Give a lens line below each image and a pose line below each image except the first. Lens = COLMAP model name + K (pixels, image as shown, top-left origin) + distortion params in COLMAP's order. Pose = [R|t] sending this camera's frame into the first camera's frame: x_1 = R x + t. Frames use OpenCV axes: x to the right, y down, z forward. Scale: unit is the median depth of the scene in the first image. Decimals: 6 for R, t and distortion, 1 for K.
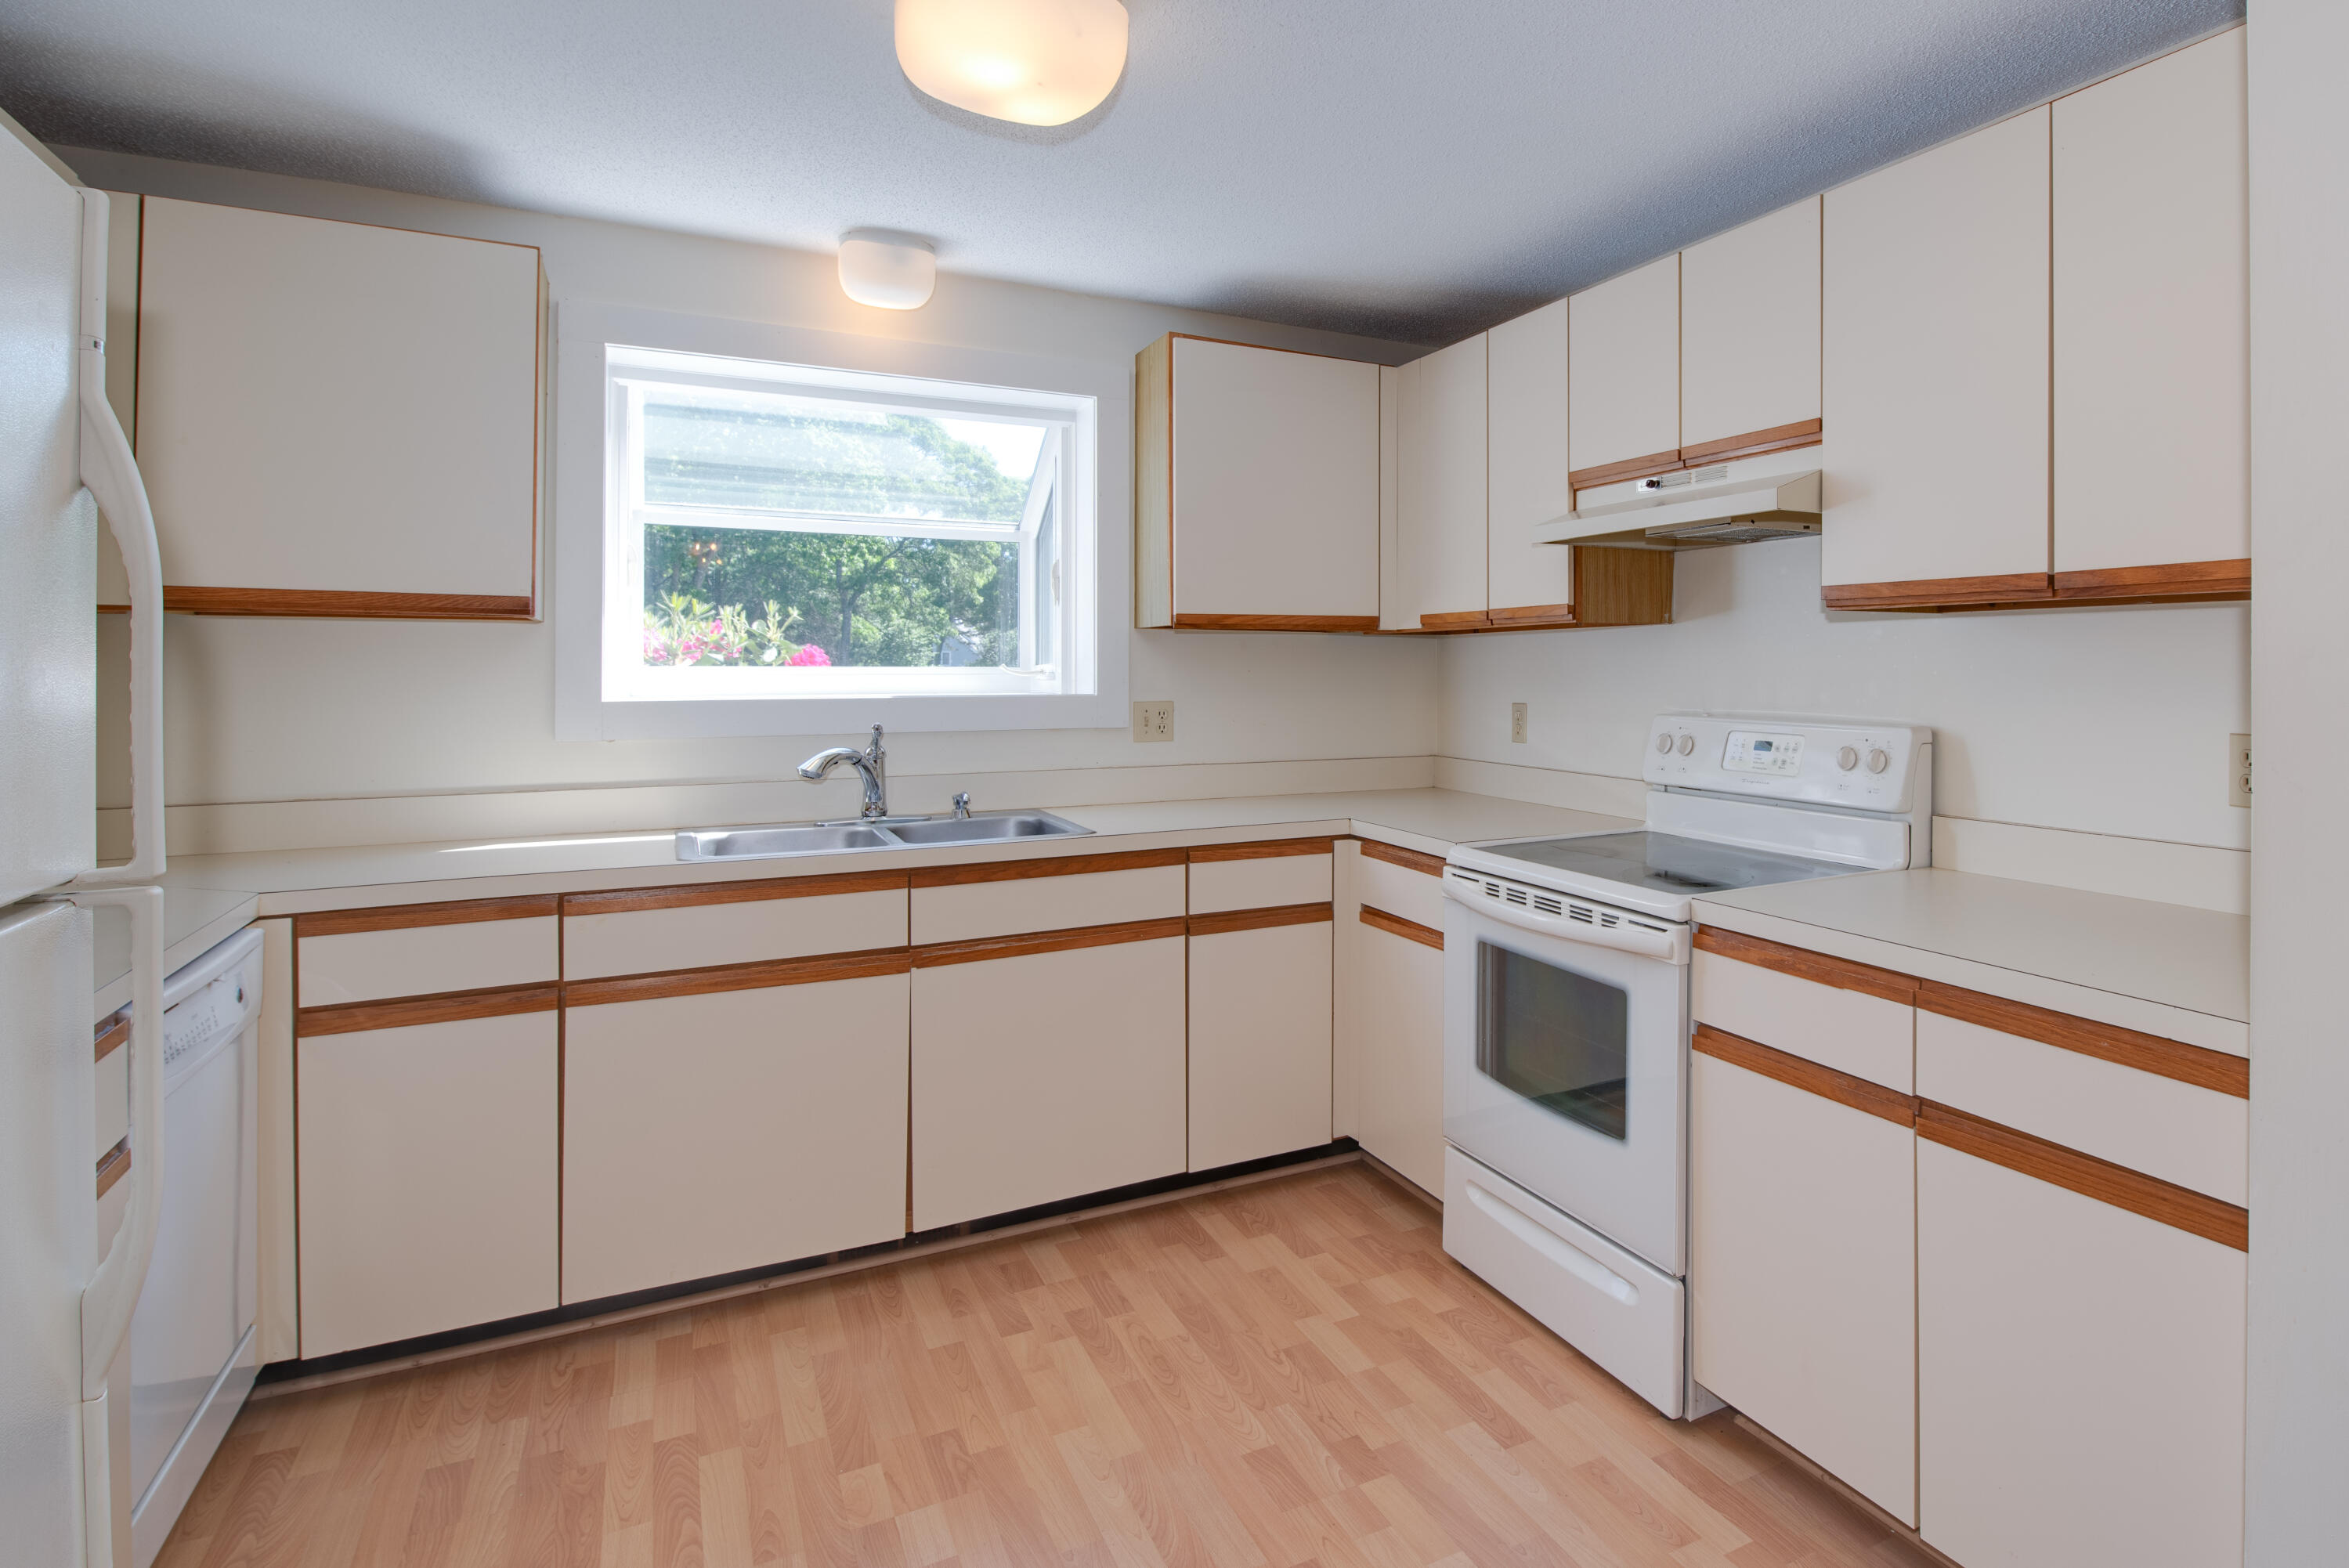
lens RADIAL K [[1313.8, 0, 1459.6], [0, 1313.8, 660.1], [0, 0, 1]] dist [0.000076, -0.011481]
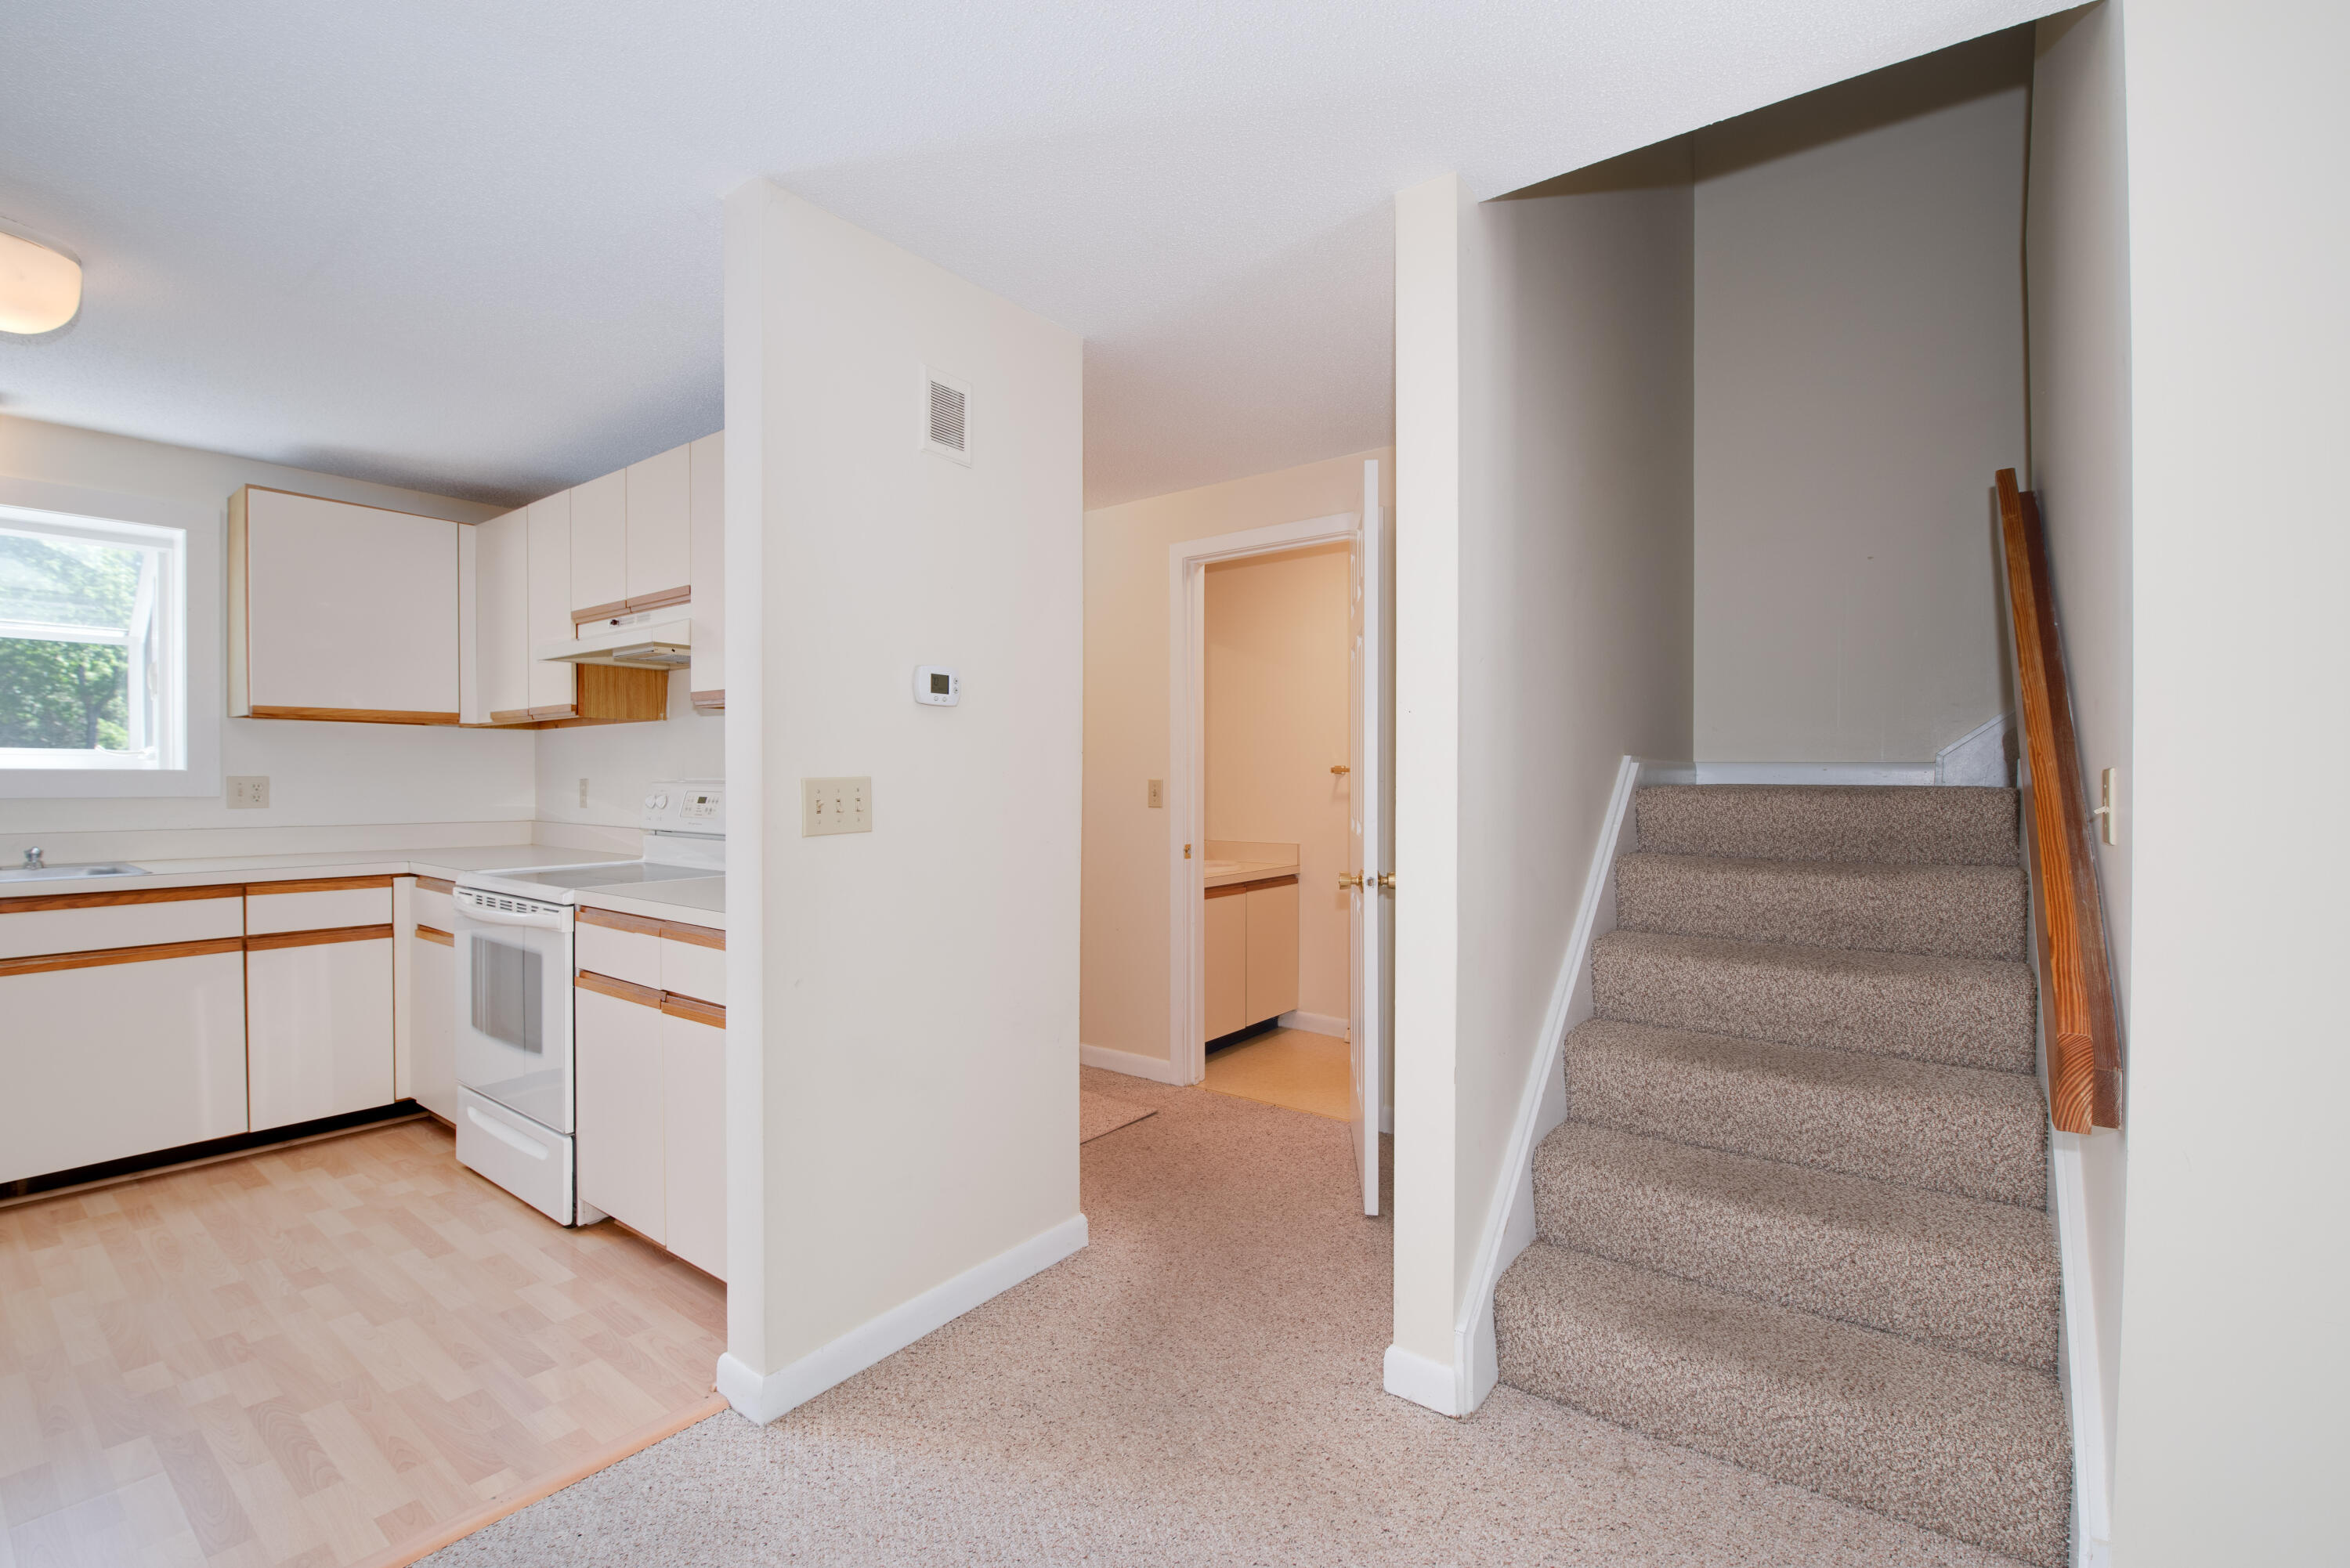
lens RADIAL K [[1022.2, 0, 1175.0], [0, 1022.2, 784.0], [0, 0, 1]] dist [-0.000558, -0.010303]
pose [[0.929173, 0.000236, 0.369646, 0.303387], [-0.004760, 0.999925, 0.011327, 0.031077], [-0.369615, -0.012284, 0.929104, -0.297492]]
